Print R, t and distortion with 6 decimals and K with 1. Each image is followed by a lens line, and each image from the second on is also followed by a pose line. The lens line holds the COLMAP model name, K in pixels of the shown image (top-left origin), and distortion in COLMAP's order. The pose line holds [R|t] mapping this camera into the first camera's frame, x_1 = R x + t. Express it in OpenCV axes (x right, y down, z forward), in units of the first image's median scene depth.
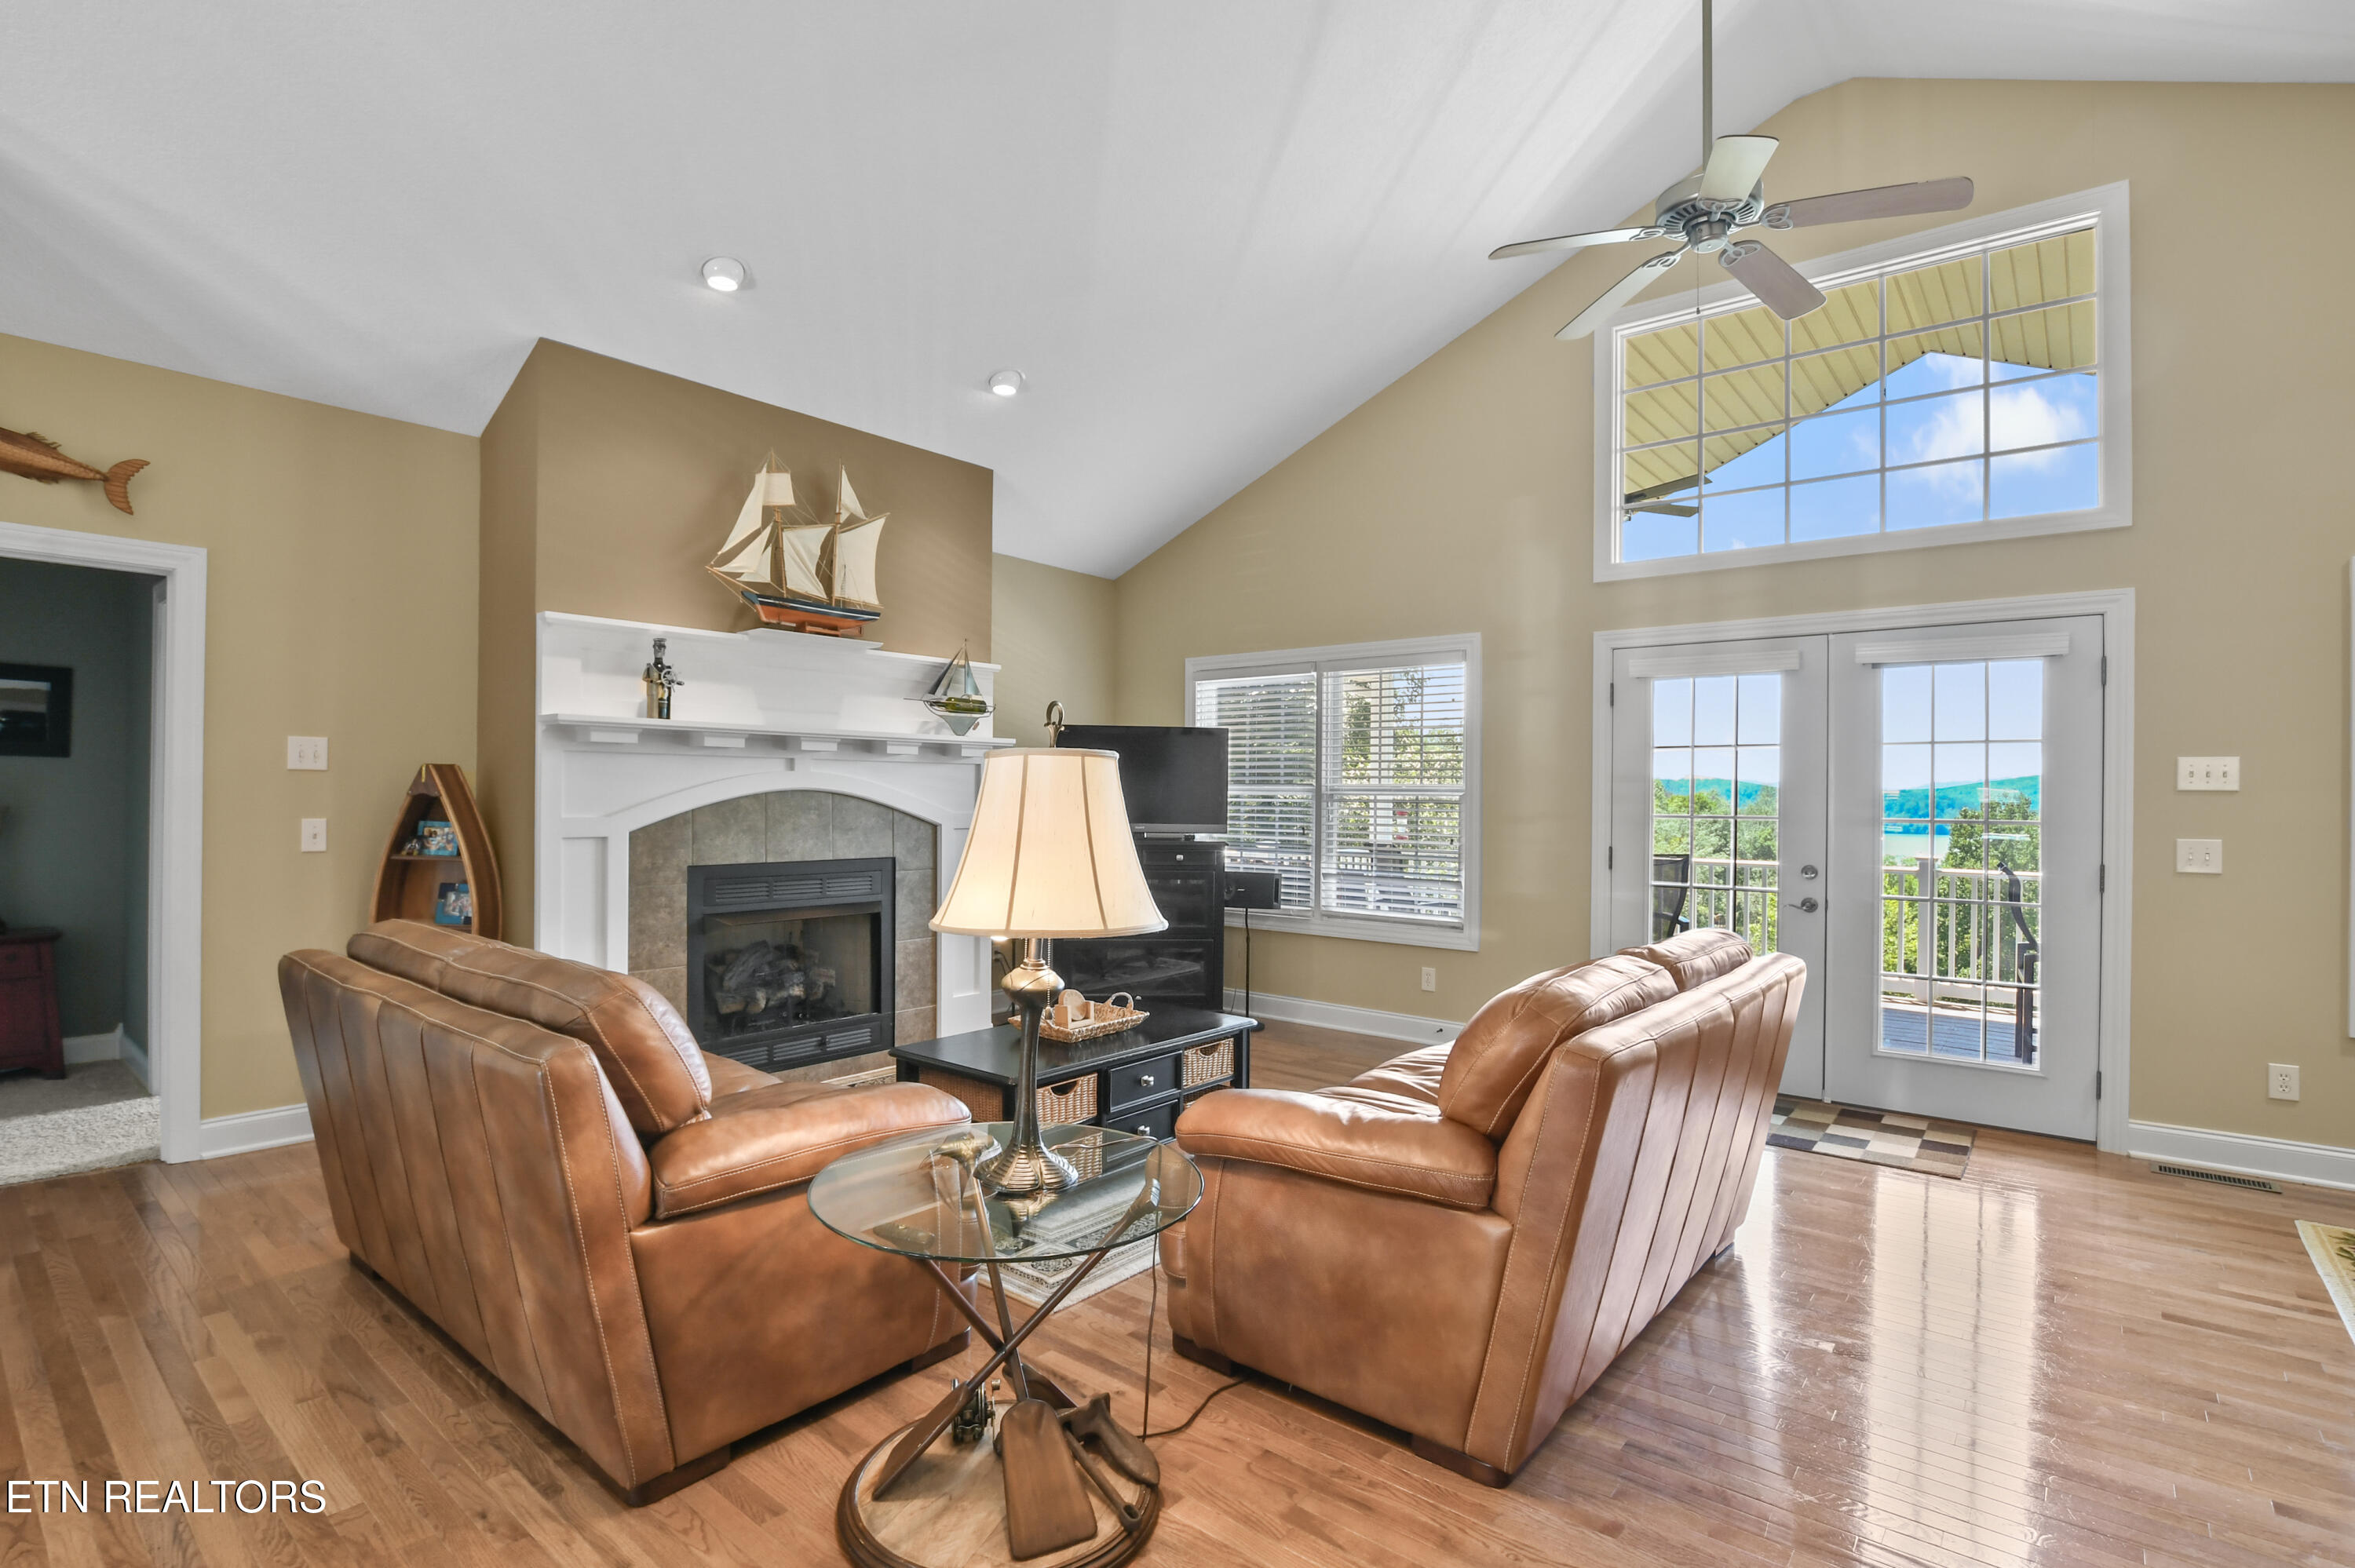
lens RADIAL K [[1111.7, 0, 1175.3], [0, 1111.7, 789.9], [0, 0, 1]] dist [-0.025887, 0.001778]
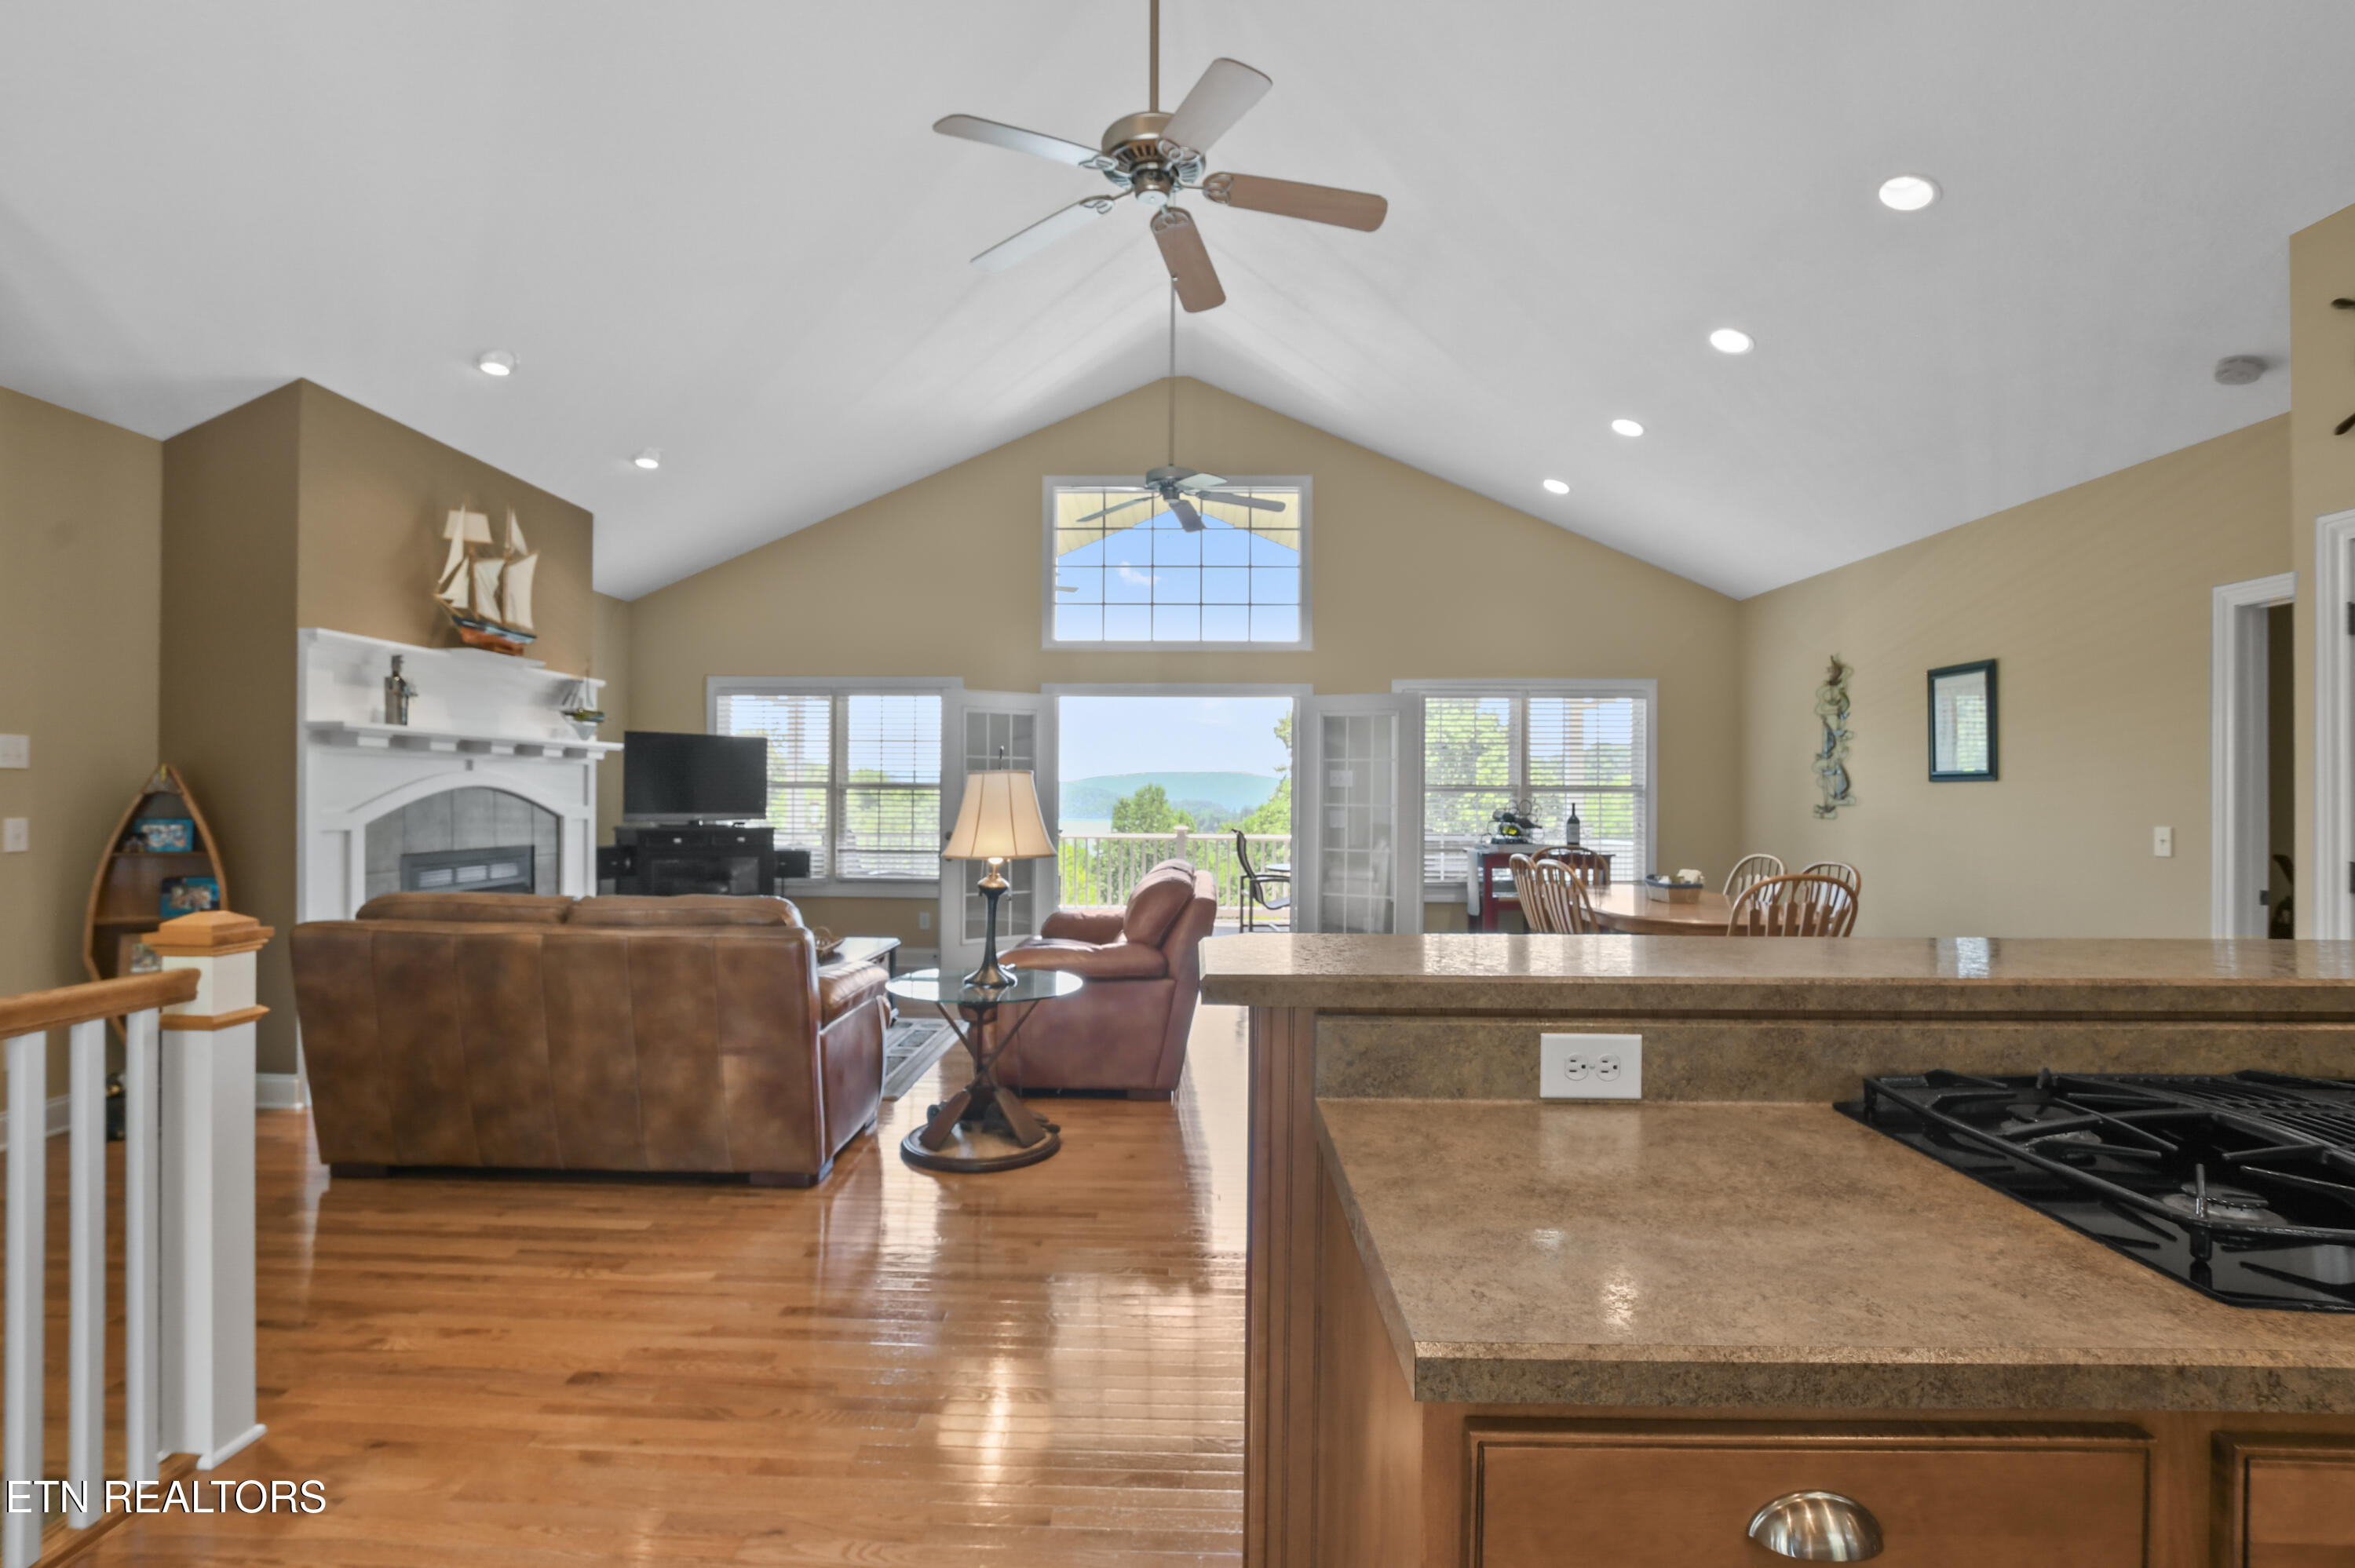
lens RADIAL K [[1111.7, 0, 1164.9], [0, 1111.7, 775.5], [0, 0, 1]] dist [-0.025887, 0.001778]
pose [[0.773446, 0.006060, 0.633833, -0.547138], [-0.003740, 0.999981, -0.004997, -0.009773], [-0.633851, 0.001494, 0.773454, -0.358332]]
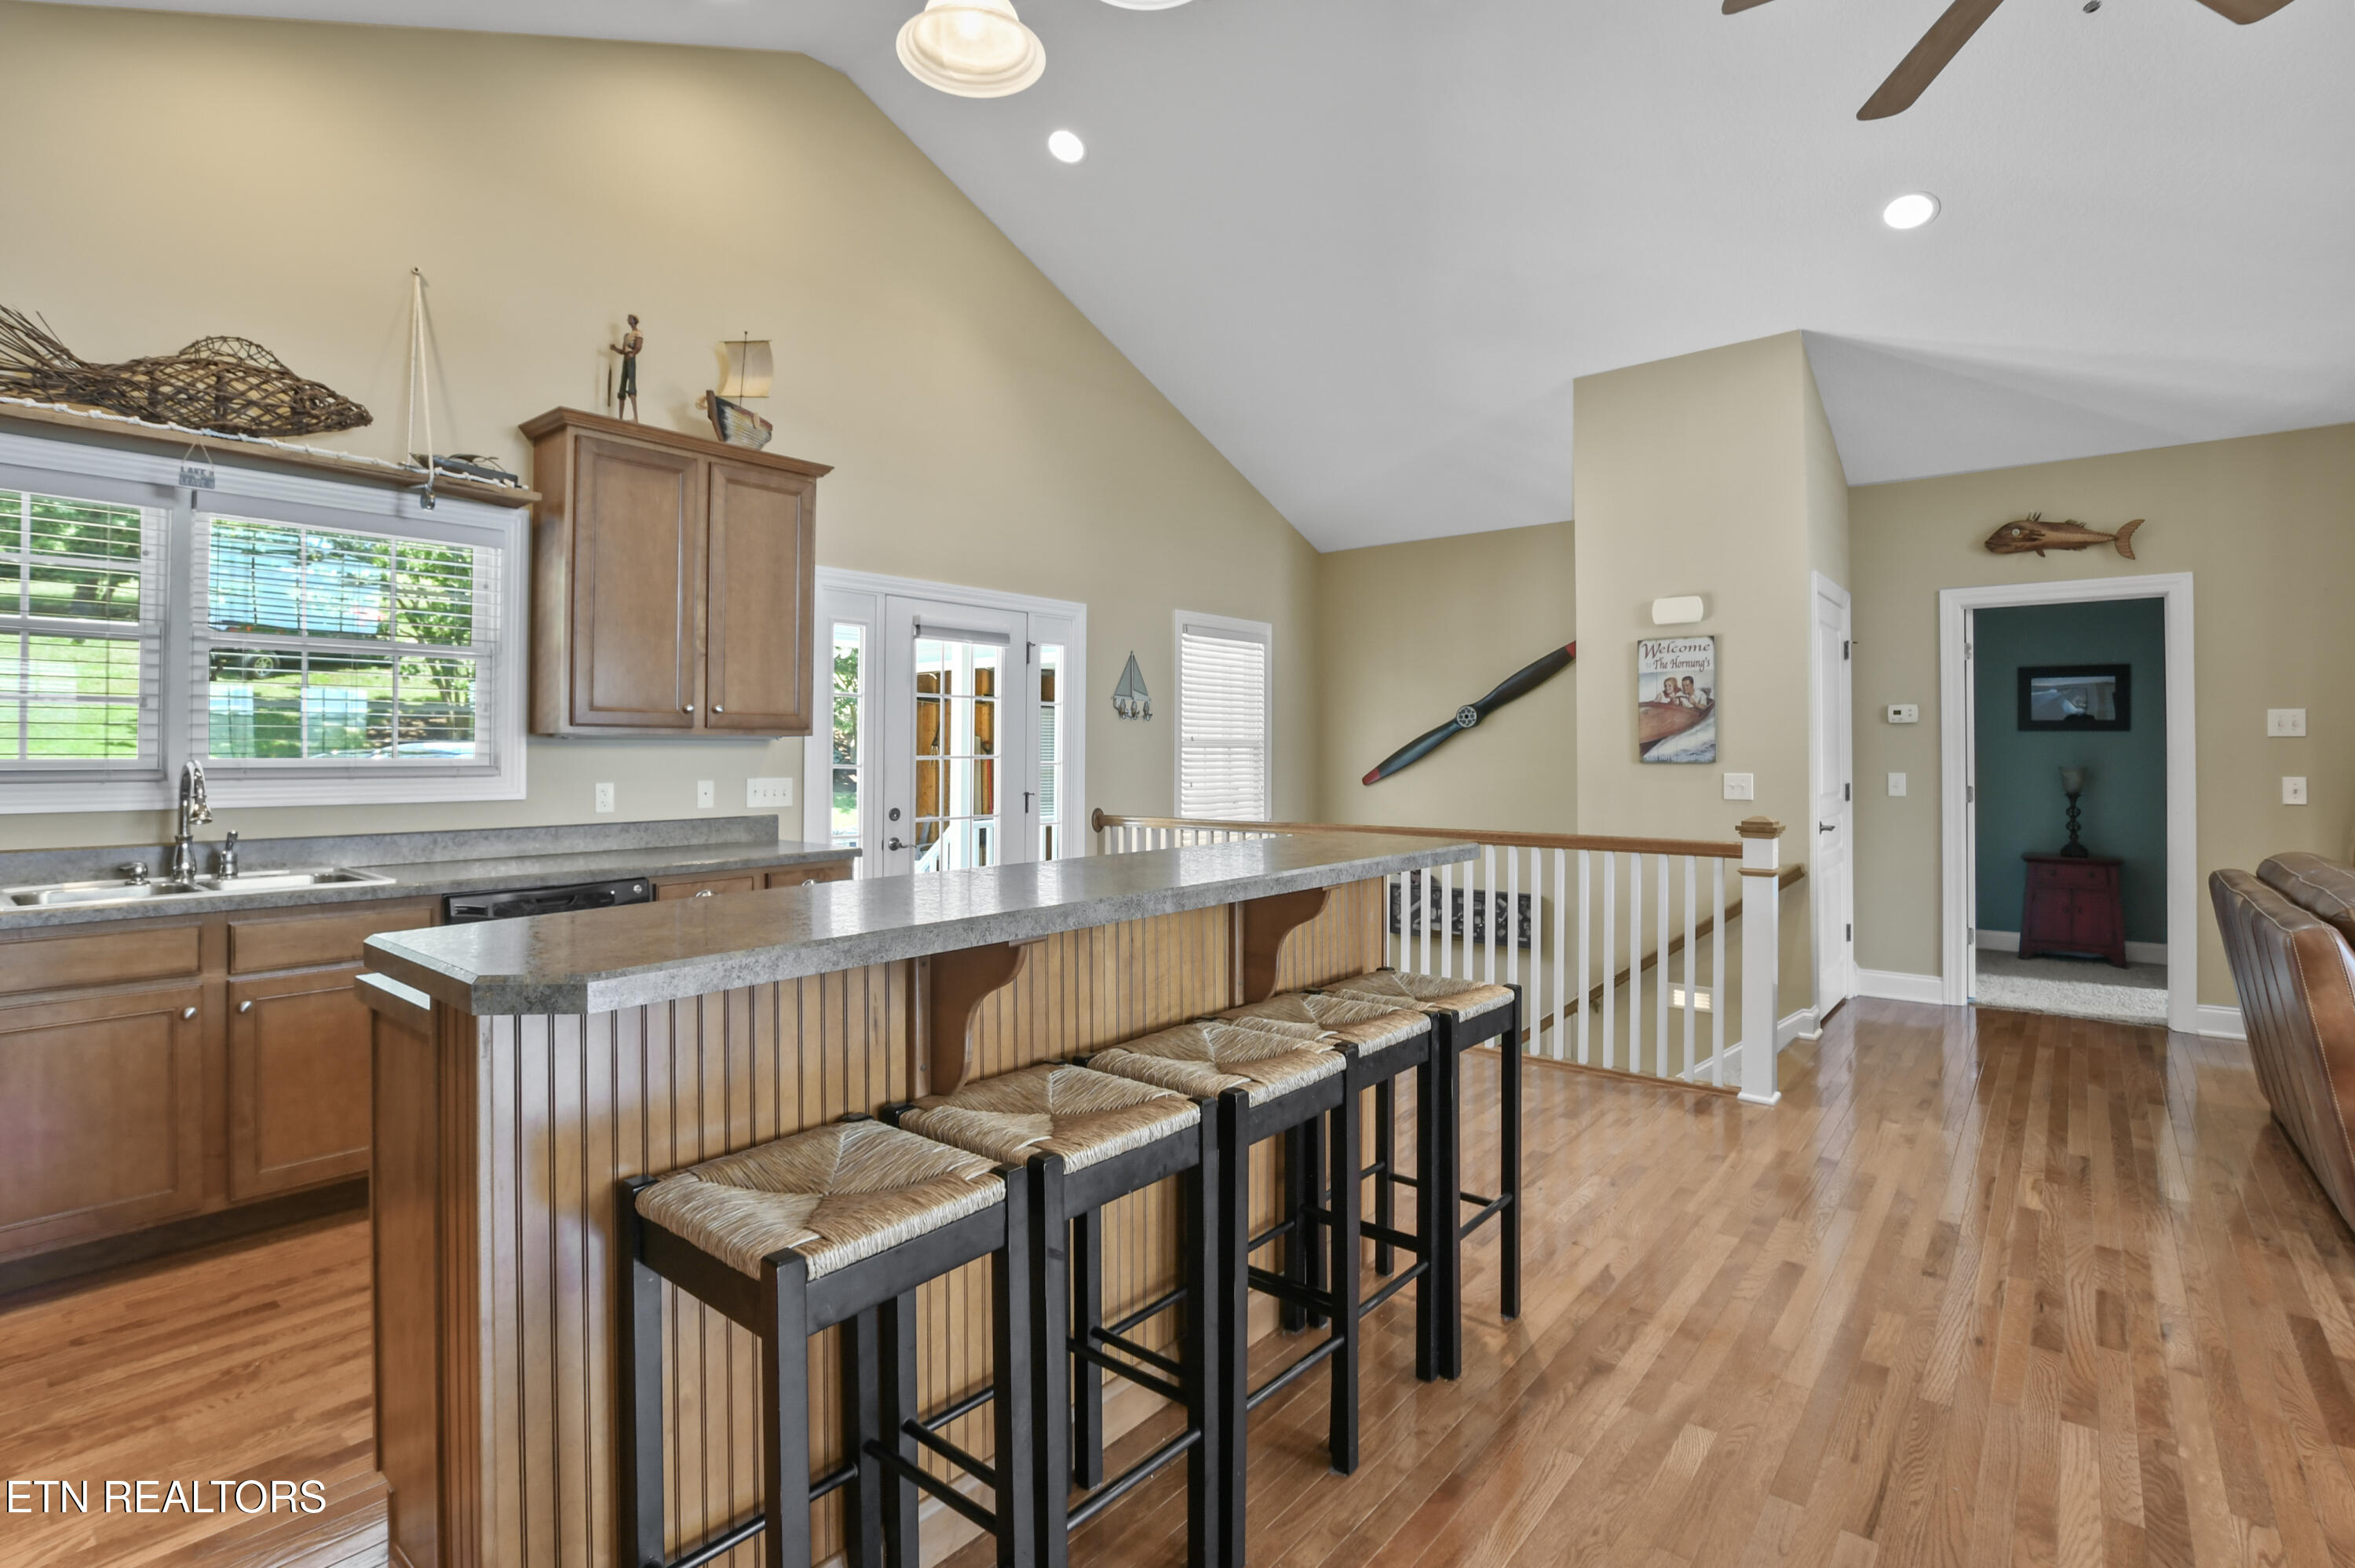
lens RADIAL K [[1111.7, 0, 1156.4], [0, 1111.7, 737.0], [0, 0, 1]] dist [-0.025887, 0.001778]
pose [[-0.000446, -0.020904, -0.999781, 0.373989], [0.003604, 0.999775, -0.020905, 0.002272], [0.999993, -0.003613, -0.000371, -0.226545]]
